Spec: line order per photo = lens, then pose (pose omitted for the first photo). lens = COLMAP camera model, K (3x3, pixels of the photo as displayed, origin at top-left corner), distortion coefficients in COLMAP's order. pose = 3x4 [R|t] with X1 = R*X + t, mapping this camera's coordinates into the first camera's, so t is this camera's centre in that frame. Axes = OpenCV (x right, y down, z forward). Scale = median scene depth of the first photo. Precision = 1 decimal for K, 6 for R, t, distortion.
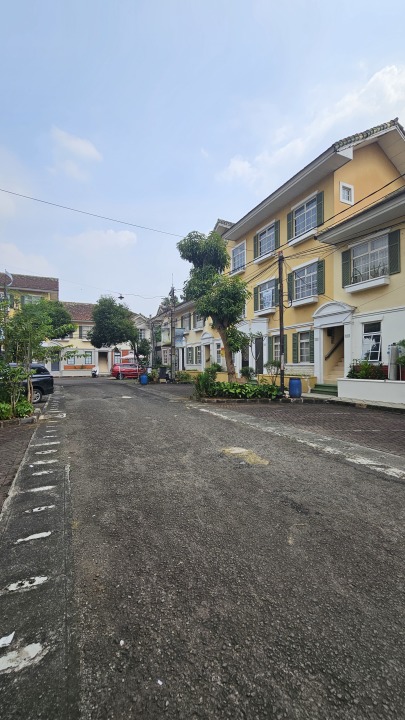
lens RADIAL K [[296.7, 0, 202.7], [0, 296.7, 360.7], [0, 0, 1]] dist [0.000975, -0.000401]
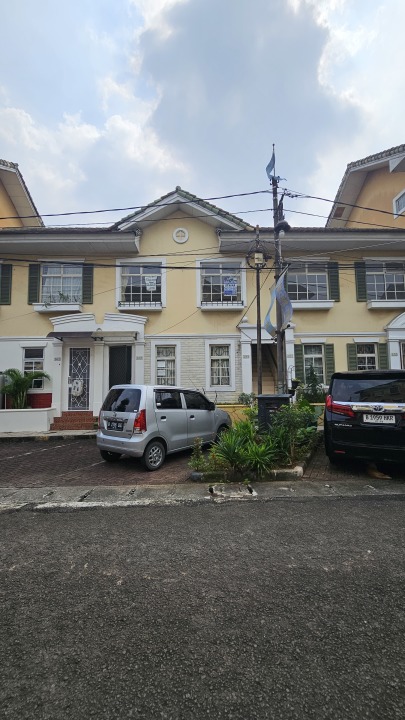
lens RADIAL K [[296.7, 0, 202.6], [0, 296.7, 361.7], [0, 0, 1]] dist [0.000975, -0.000401]
pose [[0.421404, 0.074195, 0.903833, -0.249370], [0.008922, 0.996260, -0.085942, 0.005423], [-0.906829, 0.044280, 0.419166, 0.504416]]
